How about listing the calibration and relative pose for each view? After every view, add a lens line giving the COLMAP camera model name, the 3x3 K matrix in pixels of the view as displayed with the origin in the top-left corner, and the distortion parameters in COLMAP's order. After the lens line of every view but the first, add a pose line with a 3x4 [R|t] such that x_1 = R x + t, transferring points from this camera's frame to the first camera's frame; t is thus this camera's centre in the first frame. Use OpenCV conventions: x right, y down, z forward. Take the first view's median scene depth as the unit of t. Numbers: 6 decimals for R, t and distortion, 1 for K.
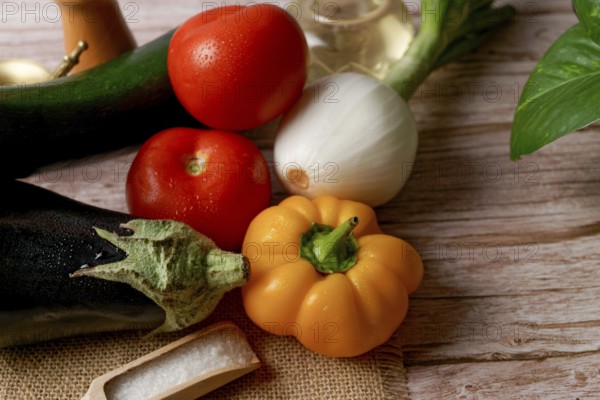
lens RADIAL K [[748.2, 0, 300.0], [0, 748.2, 200.0], [0, 0, 1]] dist [0.014741, -0.006150]
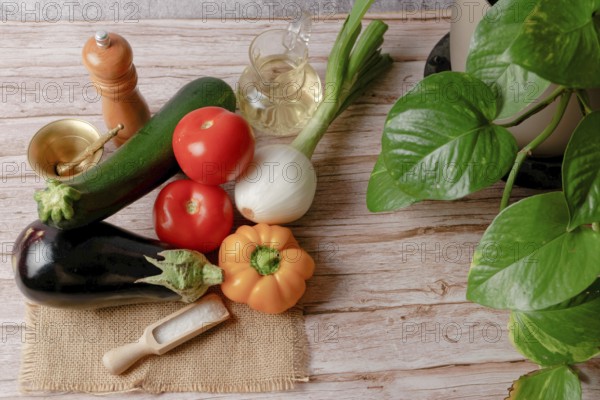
lens RADIAL K [[748.2, 0, 300.0], [0, 748.2, 200.0], [0, 0, 1]] dist [0.014741, -0.006150]
pose [[0.997626, -0.000588, 0.068860, -0.004100], [-0.015578, 0.972114, 0.233991, -0.524728], [-0.067077, -0.234508, 0.969797, -0.819113]]
